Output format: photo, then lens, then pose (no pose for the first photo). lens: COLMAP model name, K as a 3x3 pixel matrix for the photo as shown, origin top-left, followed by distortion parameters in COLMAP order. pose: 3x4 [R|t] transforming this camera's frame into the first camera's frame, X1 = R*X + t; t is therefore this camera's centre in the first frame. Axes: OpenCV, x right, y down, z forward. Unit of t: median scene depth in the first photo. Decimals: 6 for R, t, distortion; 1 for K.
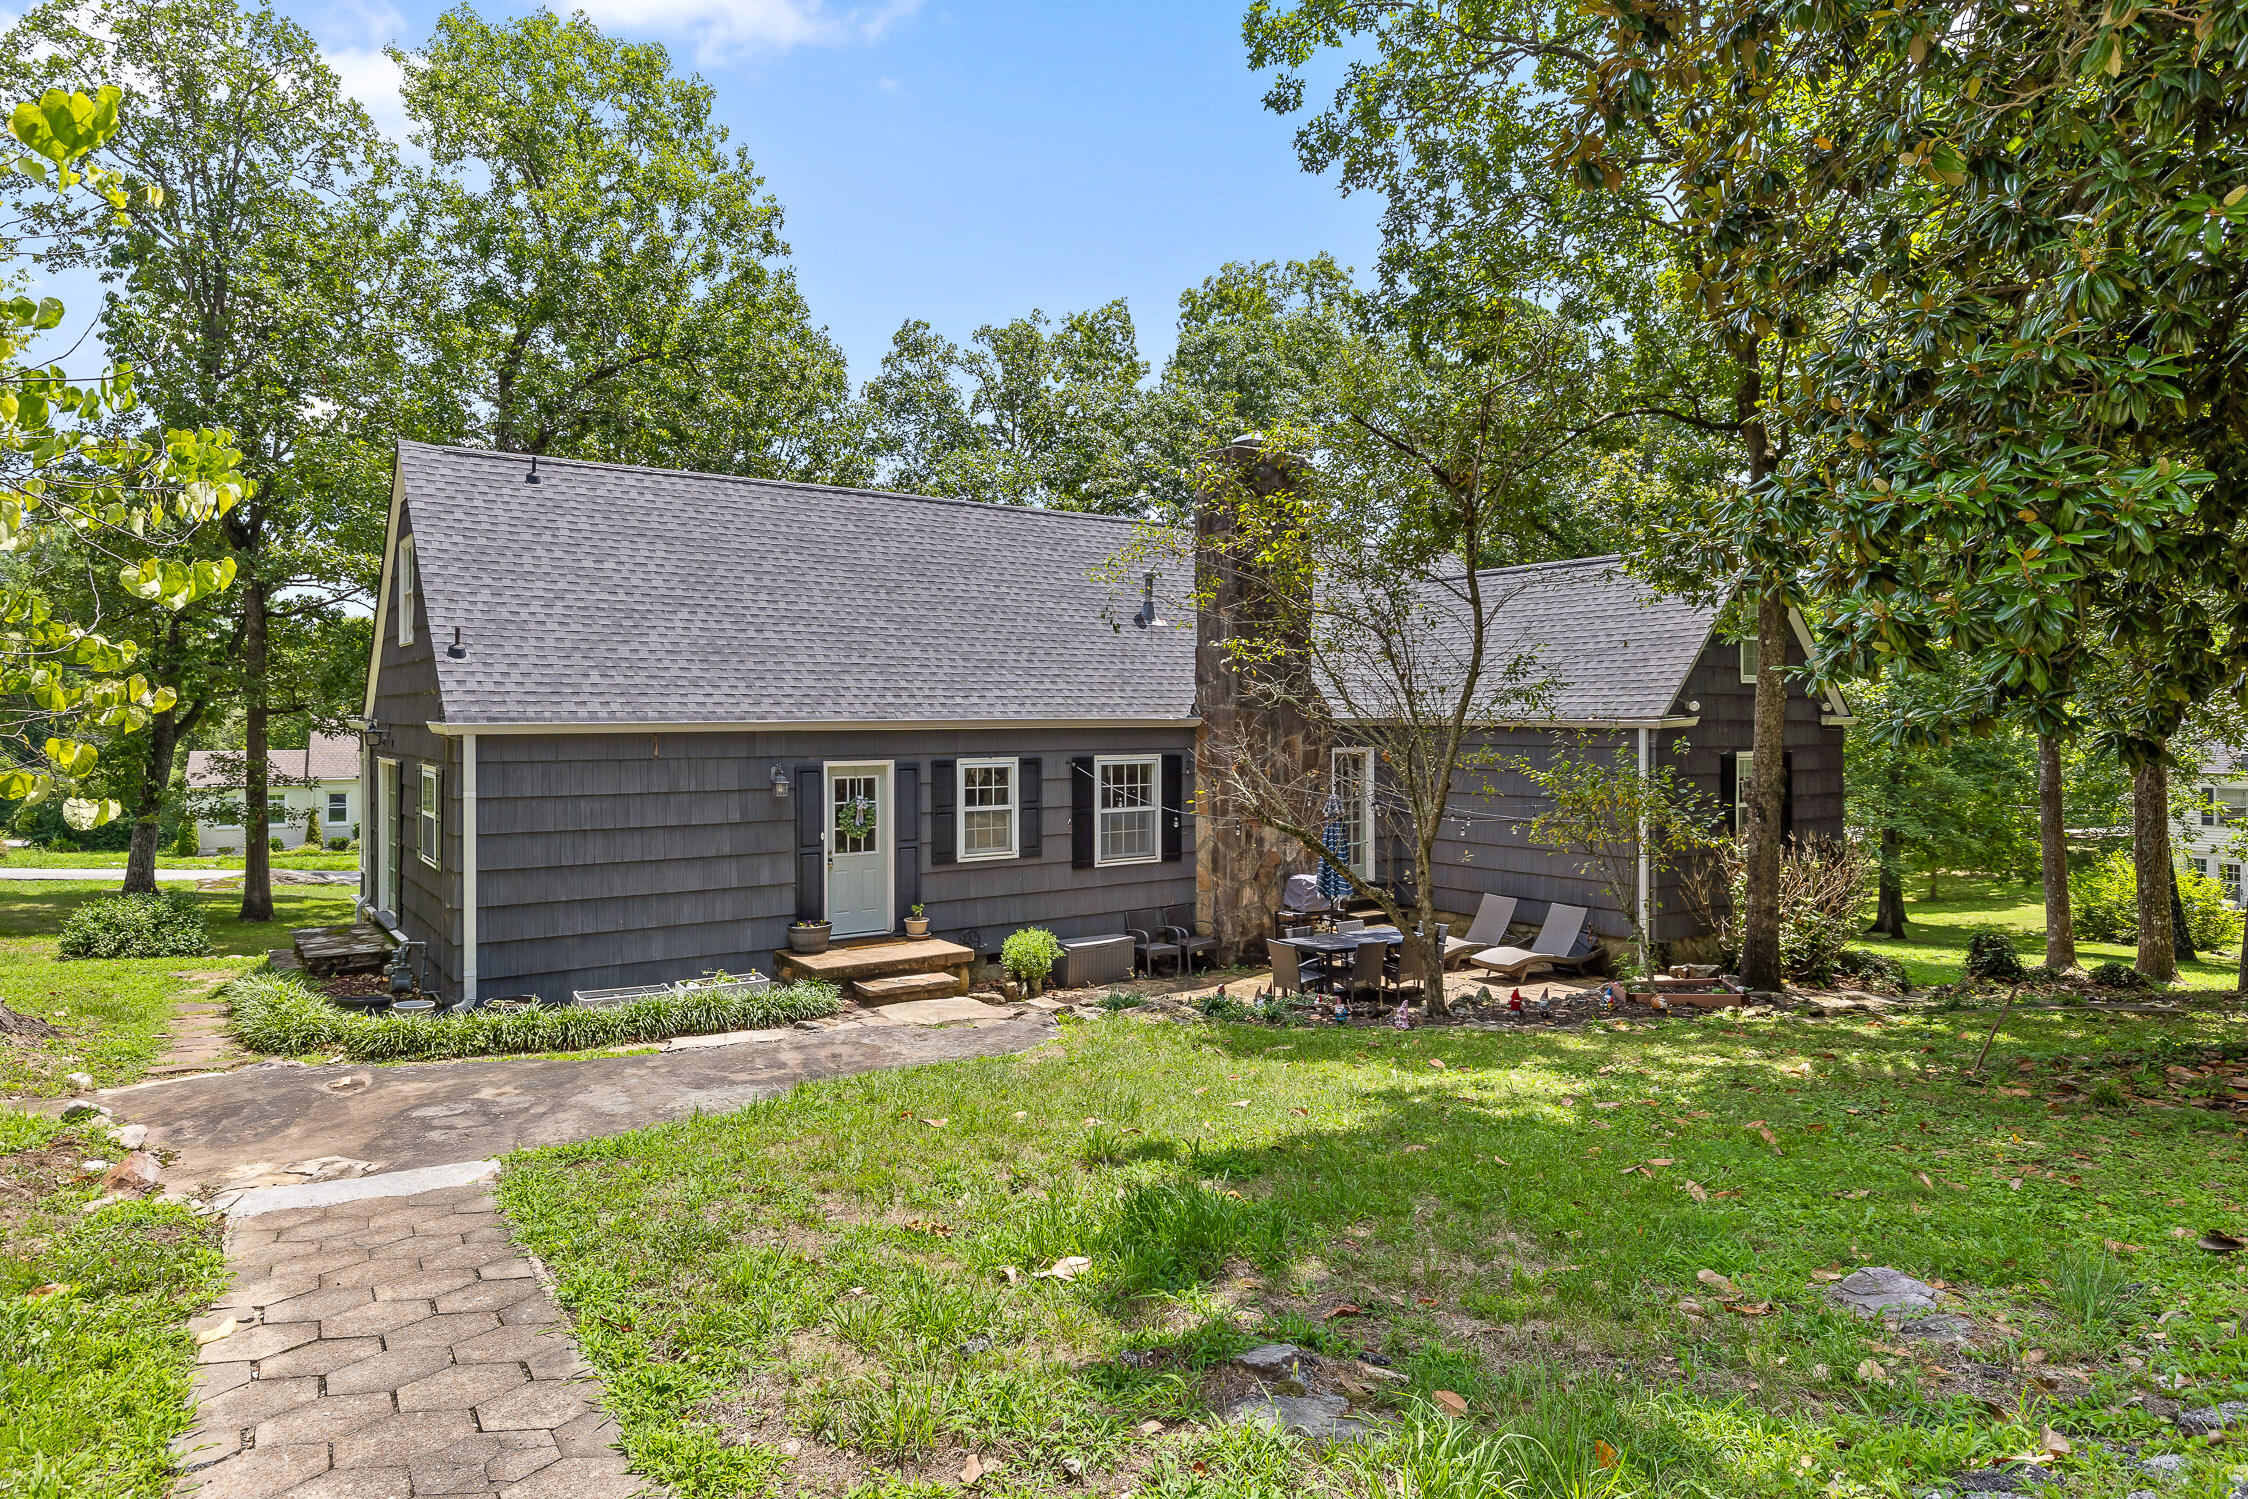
lens RADIAL K [[1201.8, 0, 1124.0], [0, 1201.8, 749.5], [0, 0, 1]] dist [-0.000638, -0.000318]
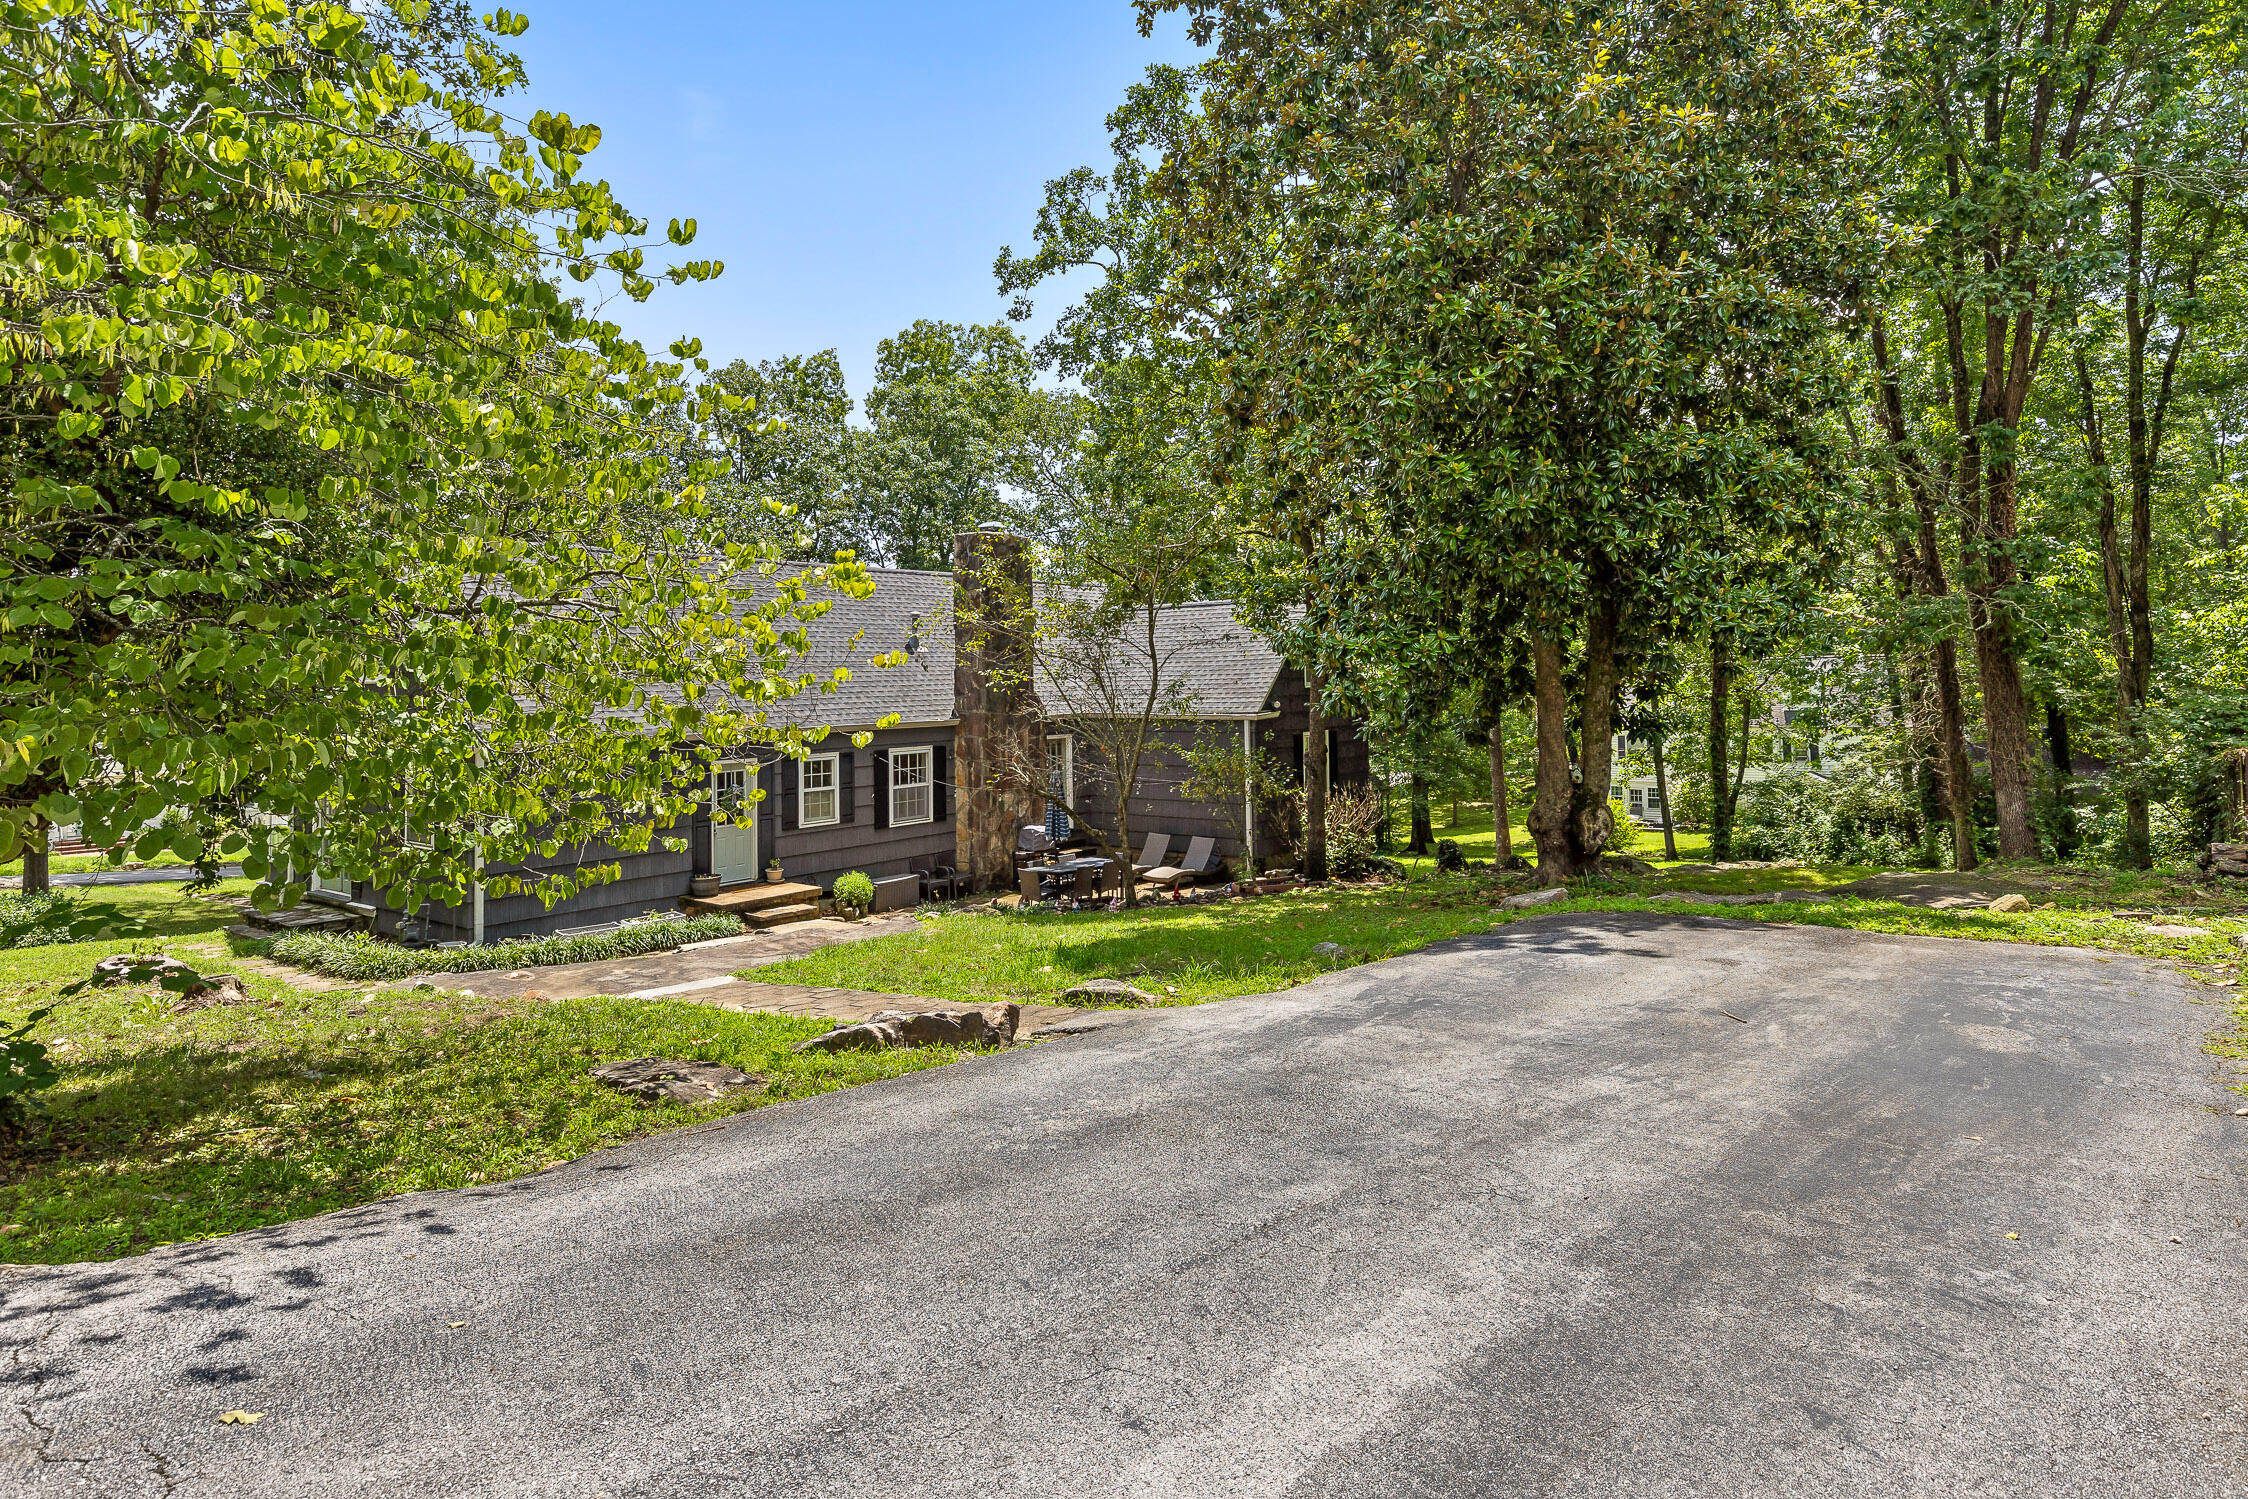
lens RADIAL K [[1201.8, 0, 1124.0], [0, 1201.8, 749.5], [0, 0, 1]] dist [-0.000638, -0.000318]
pose [[0.954025, -0.030553, 0.298166, -0.182735], [0.020809, 0.999142, 0.035801, -0.038758], [-0.299004, -0.027951, 0.953842, -0.432873]]
